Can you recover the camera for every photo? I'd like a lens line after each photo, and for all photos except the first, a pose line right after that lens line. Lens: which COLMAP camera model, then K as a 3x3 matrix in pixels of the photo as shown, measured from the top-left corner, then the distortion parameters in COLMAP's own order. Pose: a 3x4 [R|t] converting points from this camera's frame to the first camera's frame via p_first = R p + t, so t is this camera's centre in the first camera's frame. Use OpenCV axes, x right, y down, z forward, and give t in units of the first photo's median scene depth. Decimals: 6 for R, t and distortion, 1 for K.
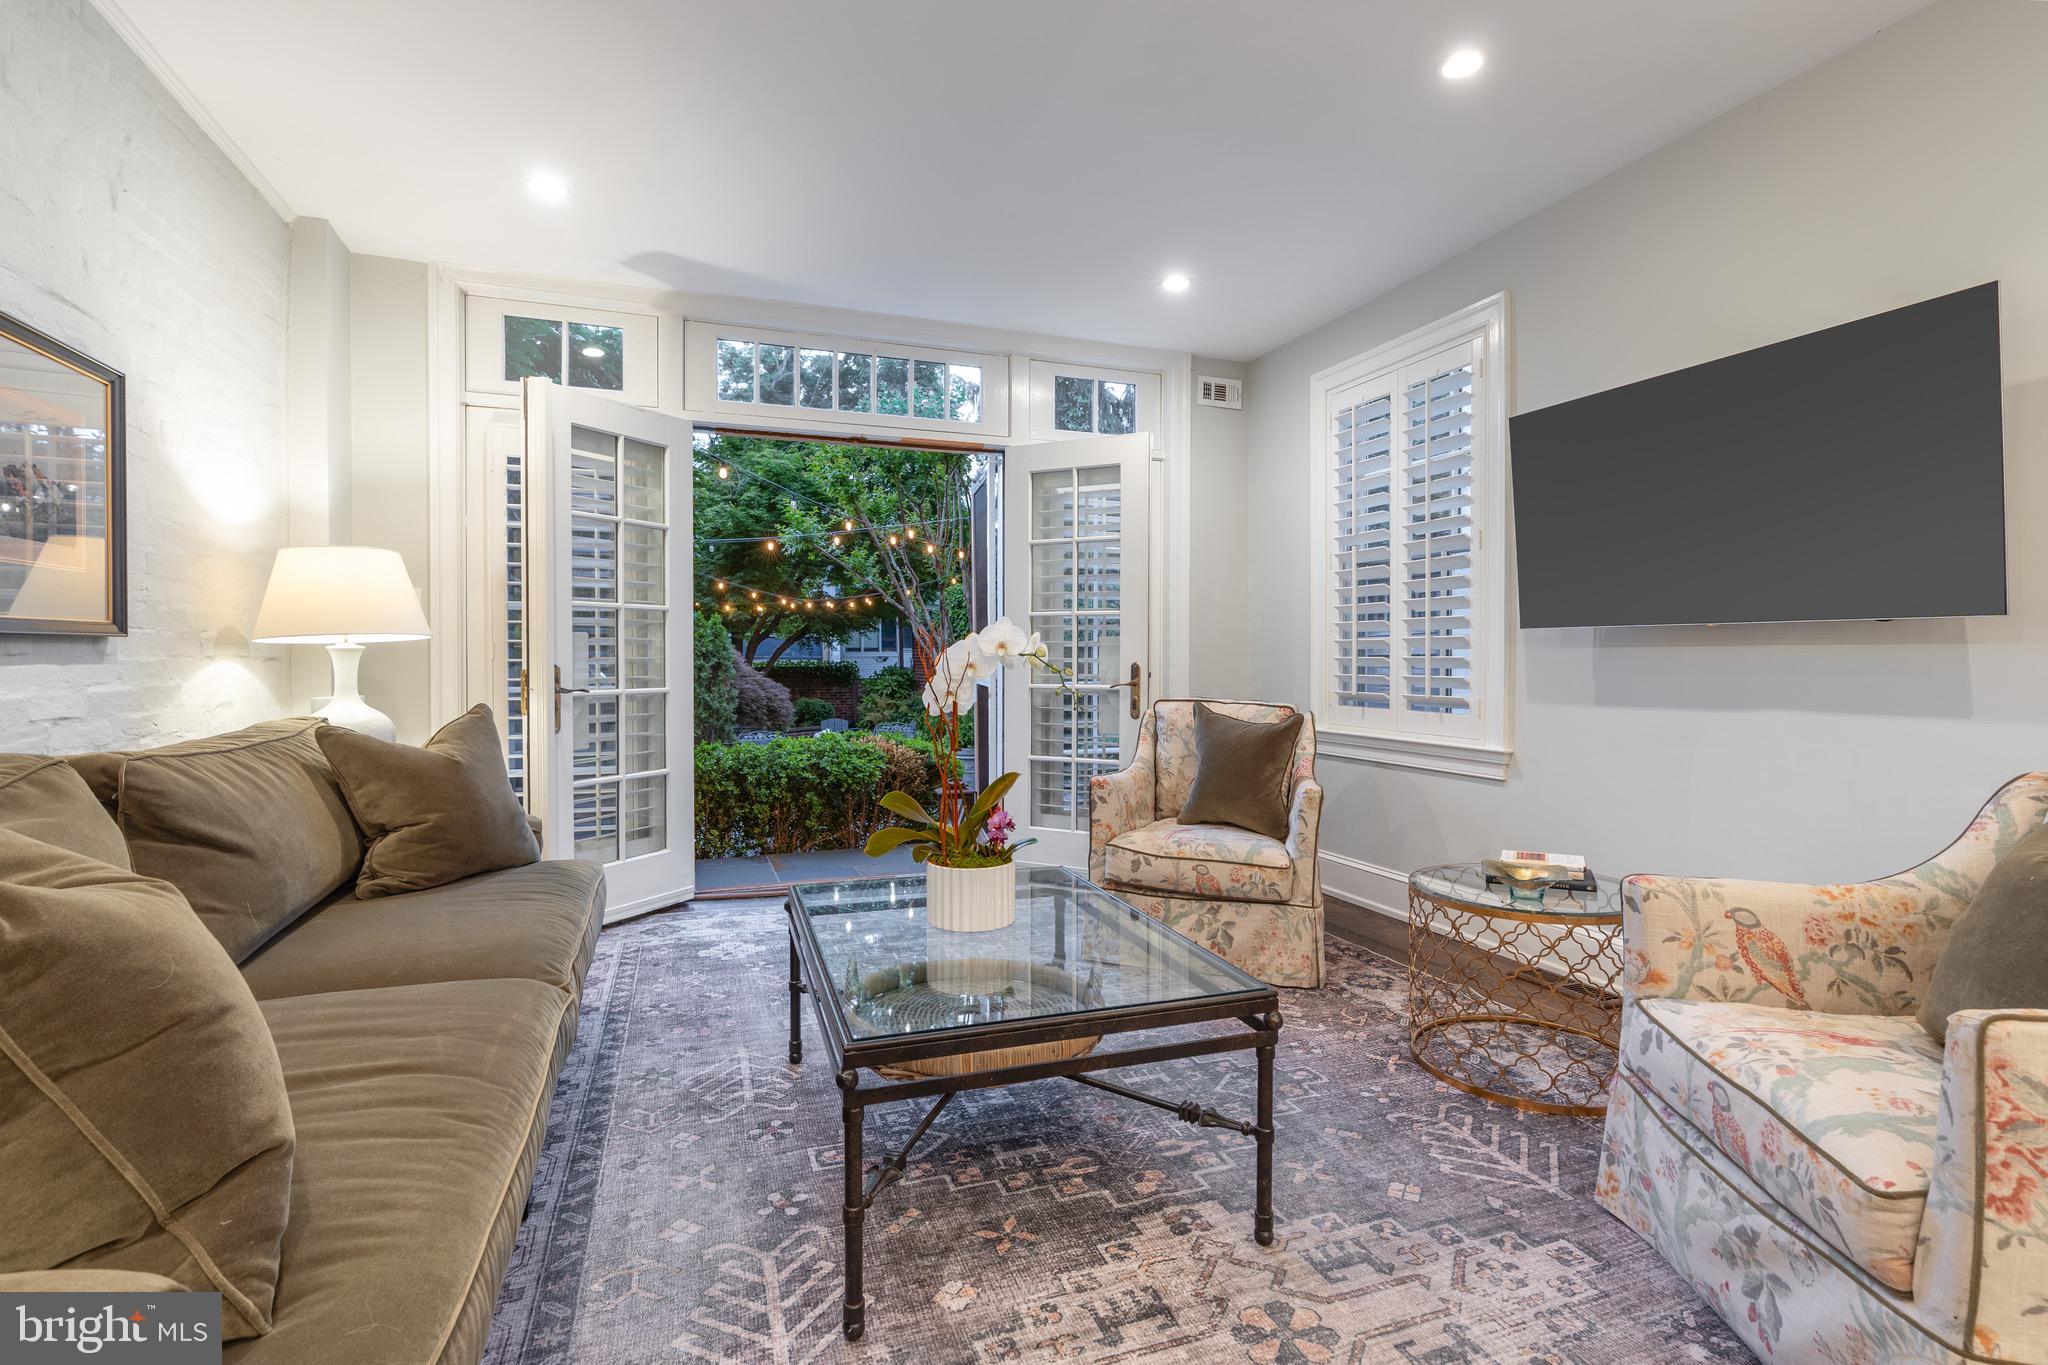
lens RADIAL K [[979.1, 0, 1020.0], [0, 979.1, 672.1], [0, 0, 1]] dist [0.000475, 0.000060]
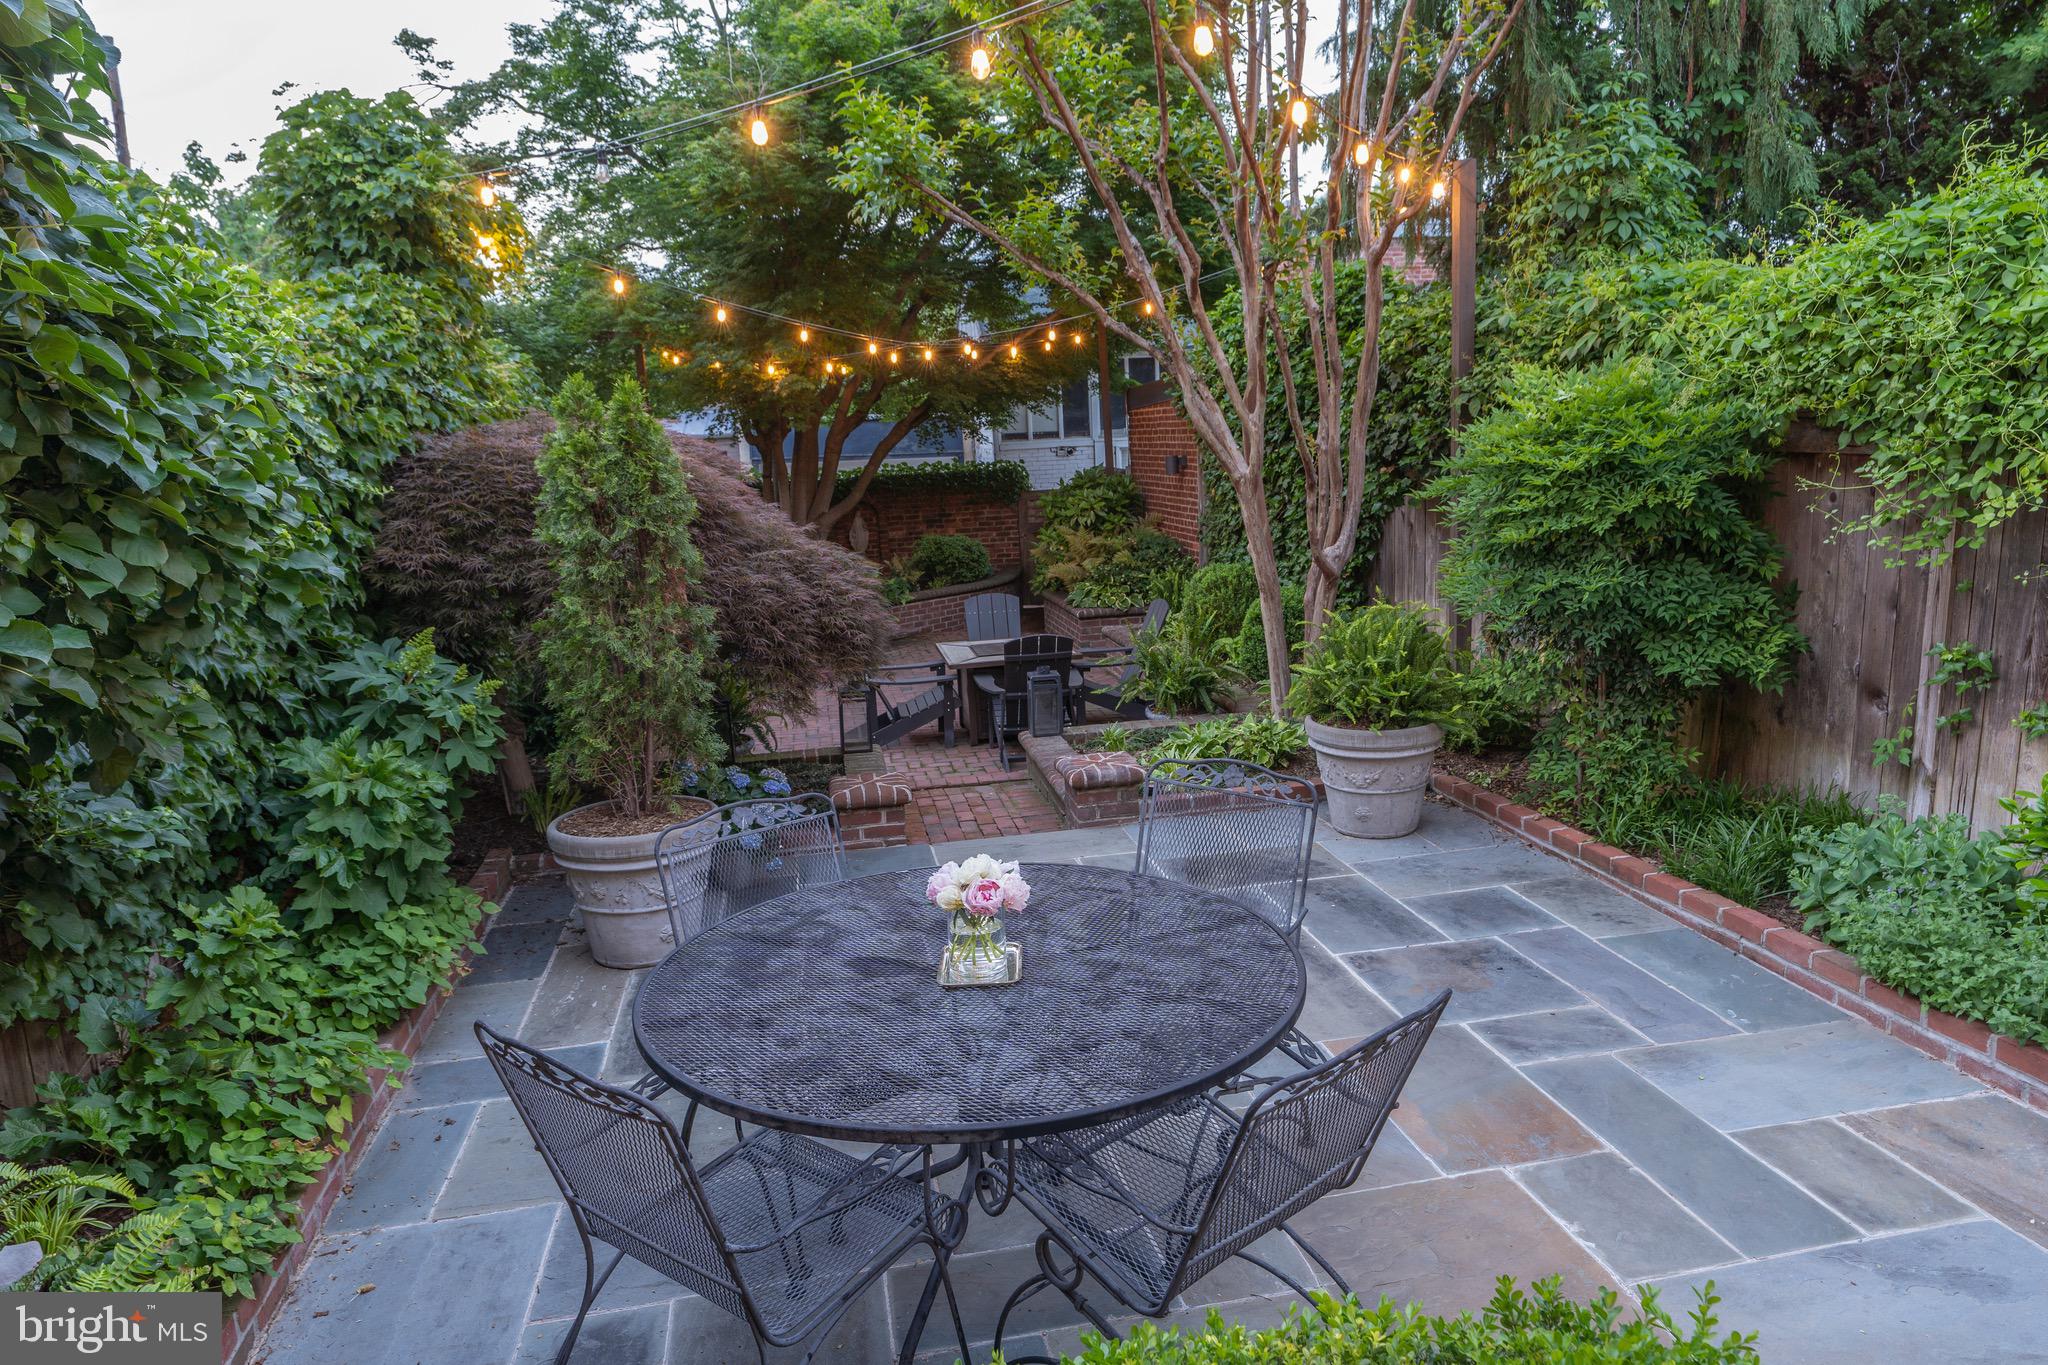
lens RADIAL K [[1297.7, 0, 1031.6], [0, 1297.7, 682.6], [0, 0, 1]] dist [-0.000569, -0.000077]
pose [[0.987888, -0.013301, -0.154596, -0.055551], [0.040372, 0.984038, 0.173320, -0.014959], [0.149823, -0.177462, 0.972656, 0.290522]]
